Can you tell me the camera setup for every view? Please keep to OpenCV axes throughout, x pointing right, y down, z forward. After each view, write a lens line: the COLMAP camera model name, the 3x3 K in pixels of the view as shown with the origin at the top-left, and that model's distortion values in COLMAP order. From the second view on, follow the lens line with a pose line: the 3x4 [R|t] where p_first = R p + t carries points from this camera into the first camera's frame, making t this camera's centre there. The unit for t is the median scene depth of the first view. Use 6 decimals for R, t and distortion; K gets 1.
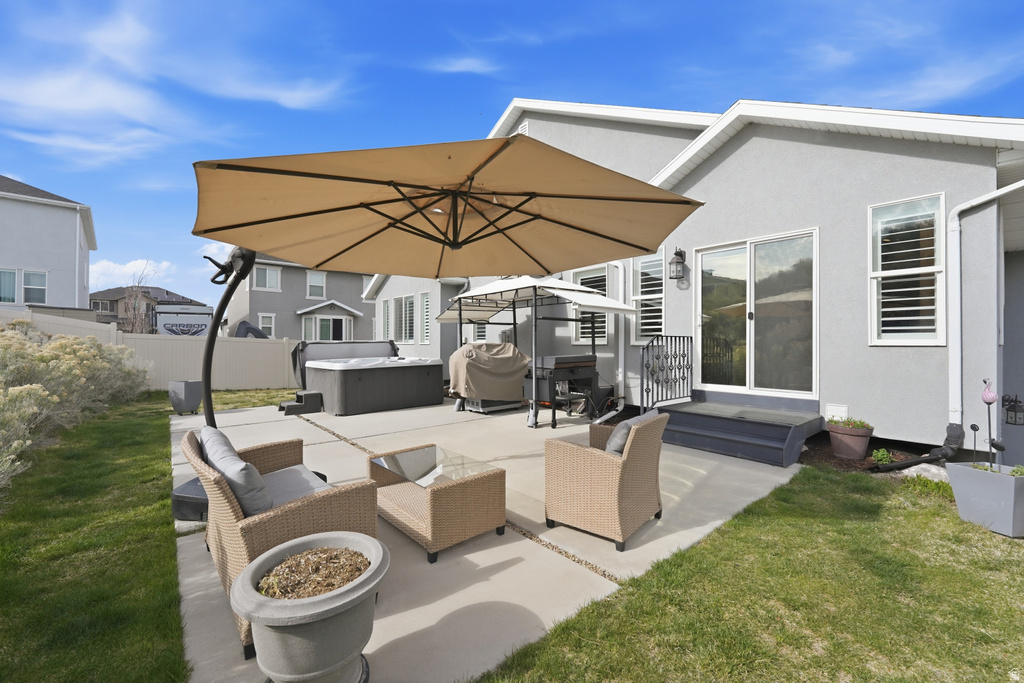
lens RADIAL K [[416.1, 0, 512.0], [0, 416.1, 341.5], [0, 0, 1]] dist [-0.000889, -0.000139]
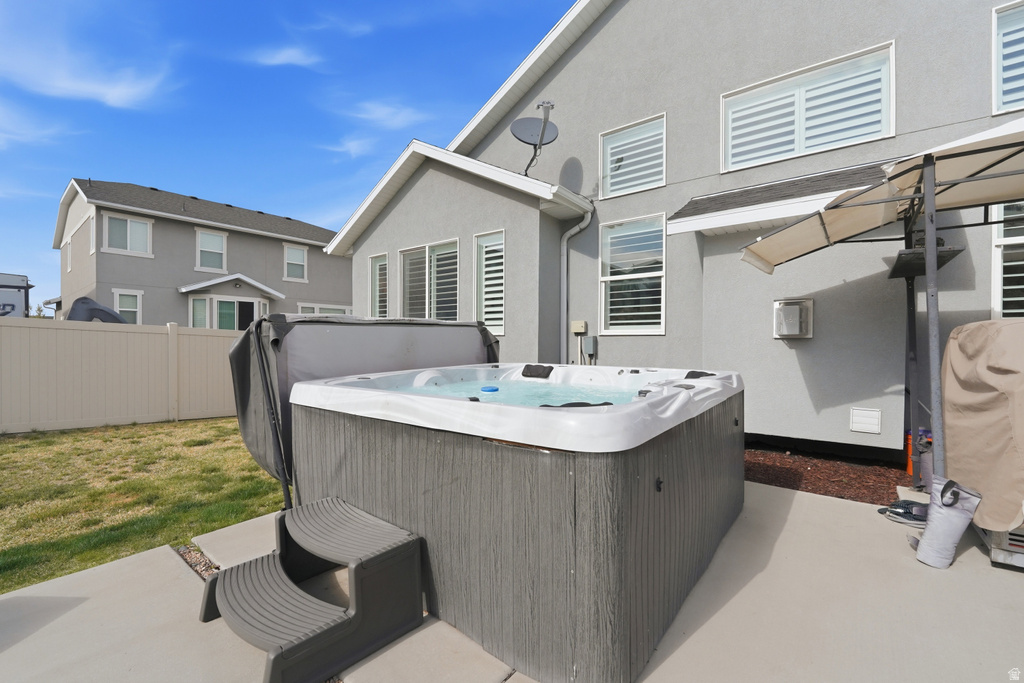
lens RADIAL K [[427.0, 0, 511.7], [0, 427.0, 345.6], [0, 0, 1]] dist [0.000012, -0.007114]
pose [[0.979646, 0.000442, 0.200735, -0.157777], [-0.003640, 0.999872, 0.015562, 0.006344], [-0.200702, -0.015976, 0.979522, 0.266219]]
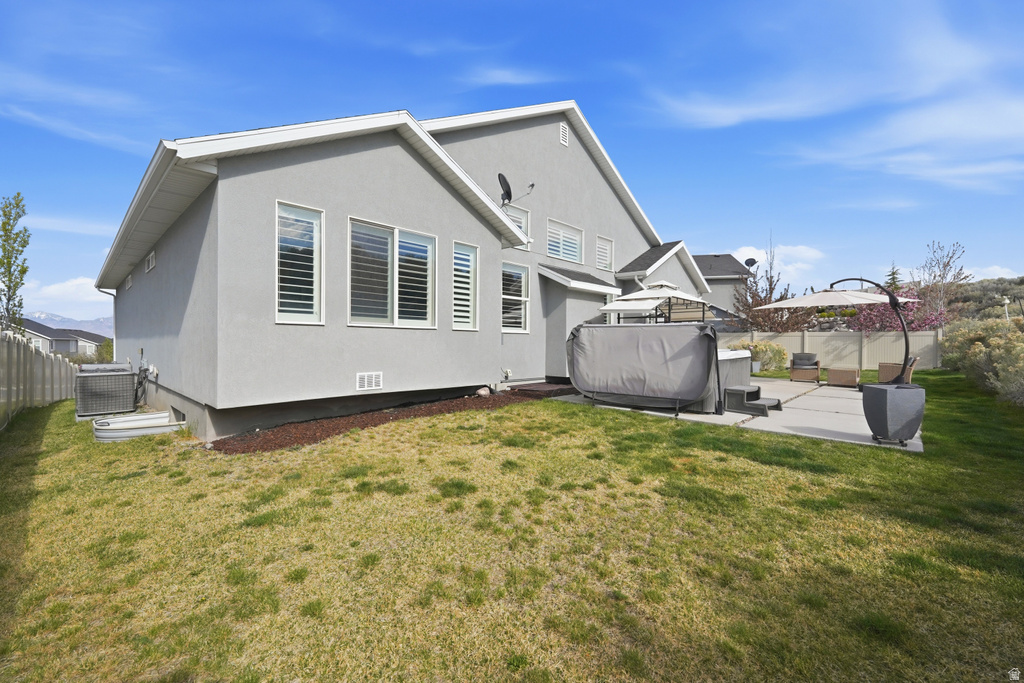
lens RADIAL K [[416.1, 0, 512.0], [0, 416.1, 341.5], [0, 0, 1]] dist [-0.000889, -0.000139]
pose [[-0.112269, 0.002090, 0.993676, -0.445093], [-0.010506, 0.999939, -0.003290, 0.013676], [-0.993622, -0.010809, -0.112241, 0.546318]]
